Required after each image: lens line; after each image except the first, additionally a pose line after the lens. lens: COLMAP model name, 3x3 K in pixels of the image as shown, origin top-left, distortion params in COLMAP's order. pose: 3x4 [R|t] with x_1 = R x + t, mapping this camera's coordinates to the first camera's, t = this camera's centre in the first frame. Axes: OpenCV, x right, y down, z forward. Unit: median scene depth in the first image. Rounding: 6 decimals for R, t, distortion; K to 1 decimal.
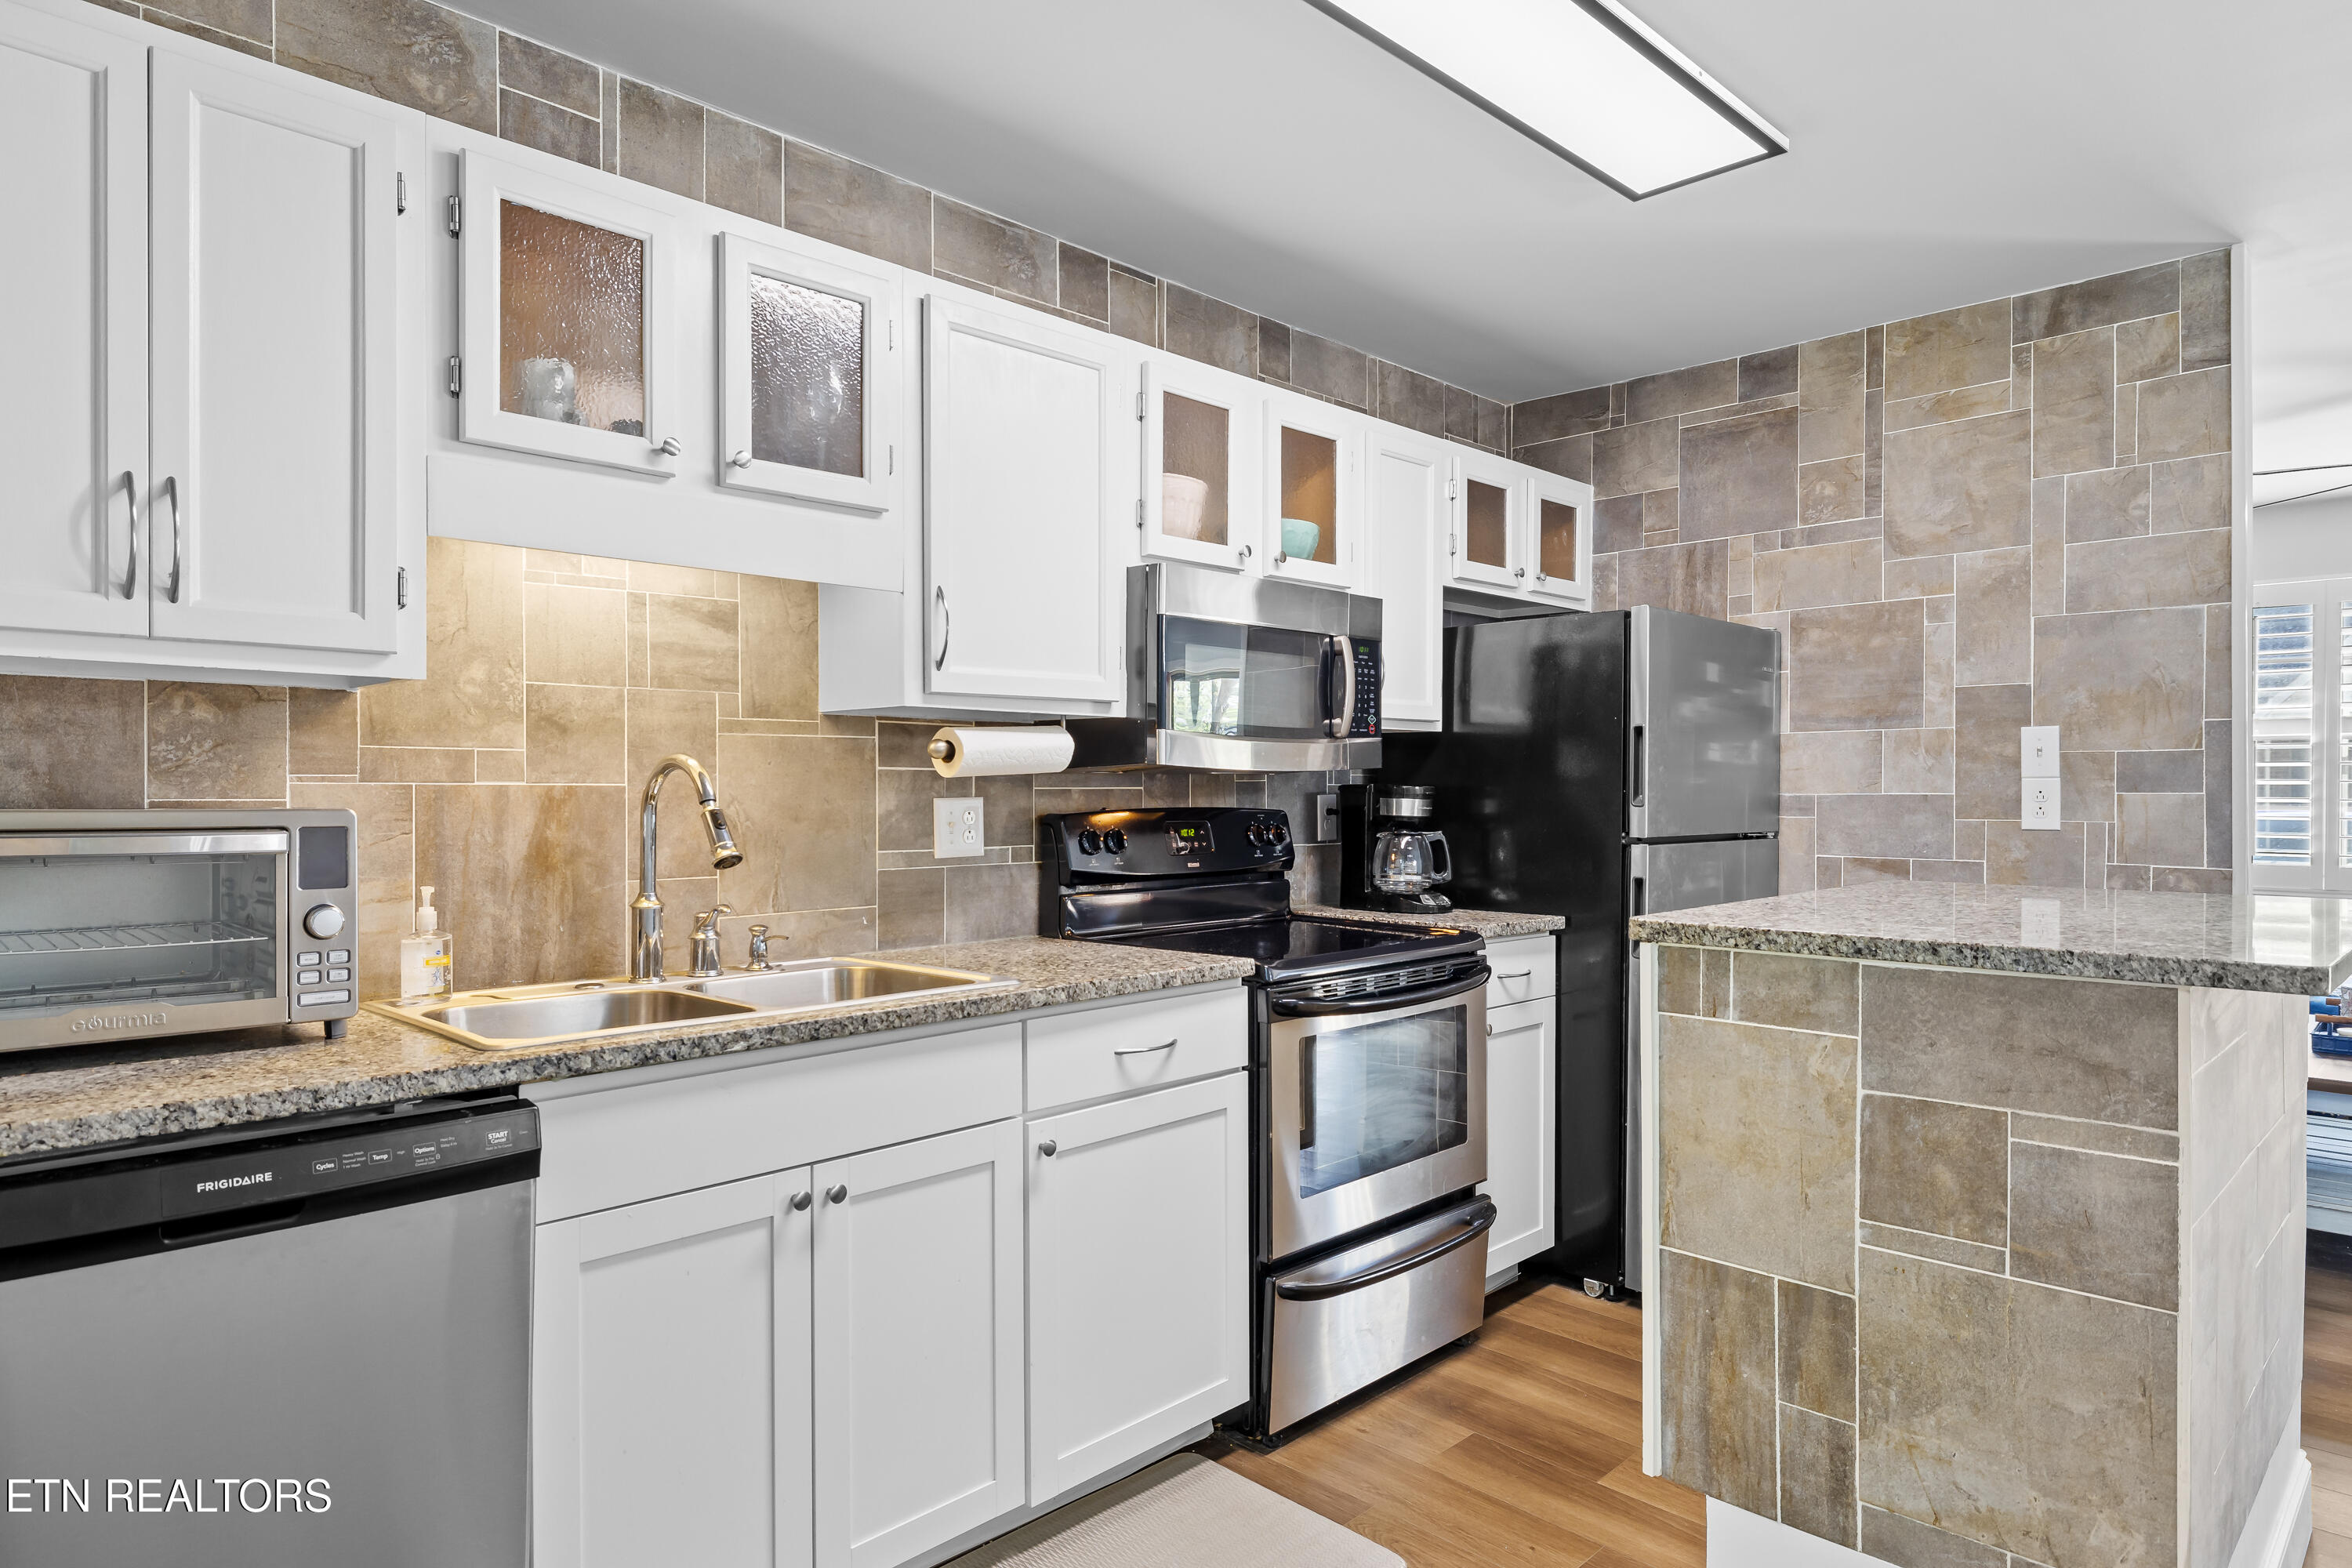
lens RADIAL K [[1359.8, 0, 1177.1], [0, 1359.8, 799.4], [0, 0, 1]] dist [0.004563, 0.000548]
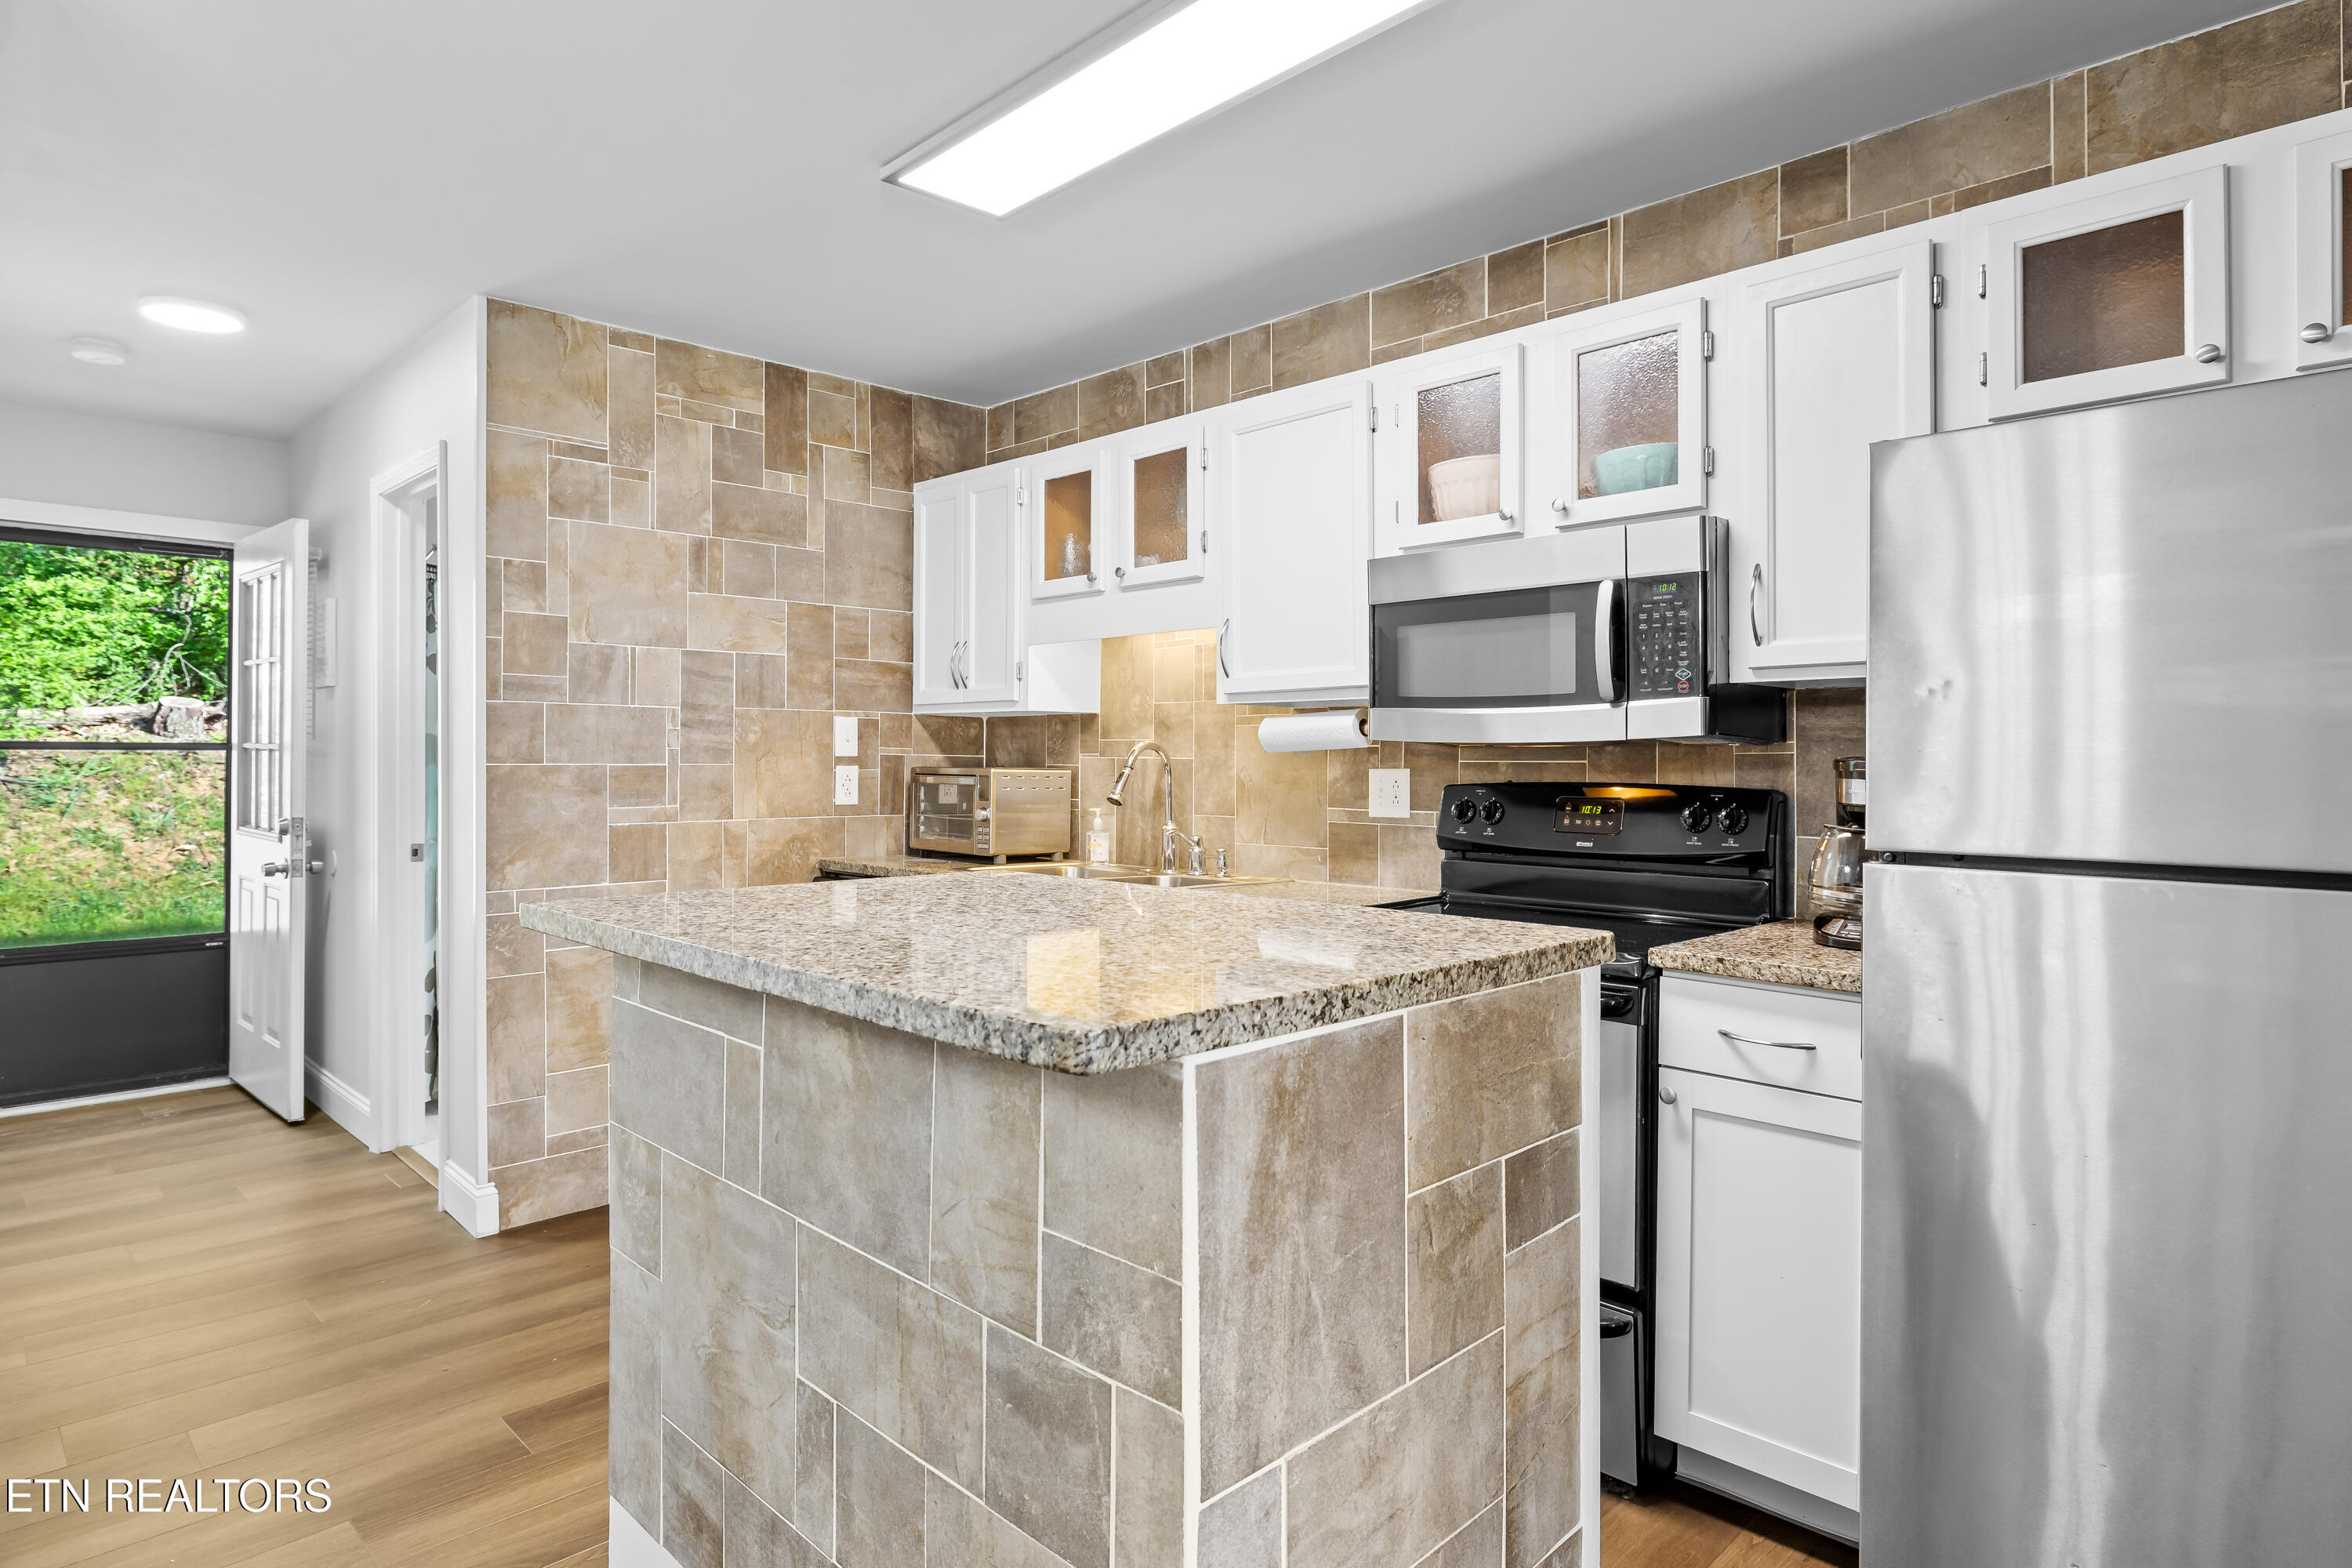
lens RADIAL K [[1323.4, 0, 1173.3], [0, 1323.4, 747.1], [0, 0, 1]] dist [-0.002196, -0.000471]
pose [[-0.010651, -0.005187, -0.999930, 1.081593], [-0.007565, 0.999958, -0.005107, -0.013916], [0.999915, 0.007511, -0.010689, 0.854987]]
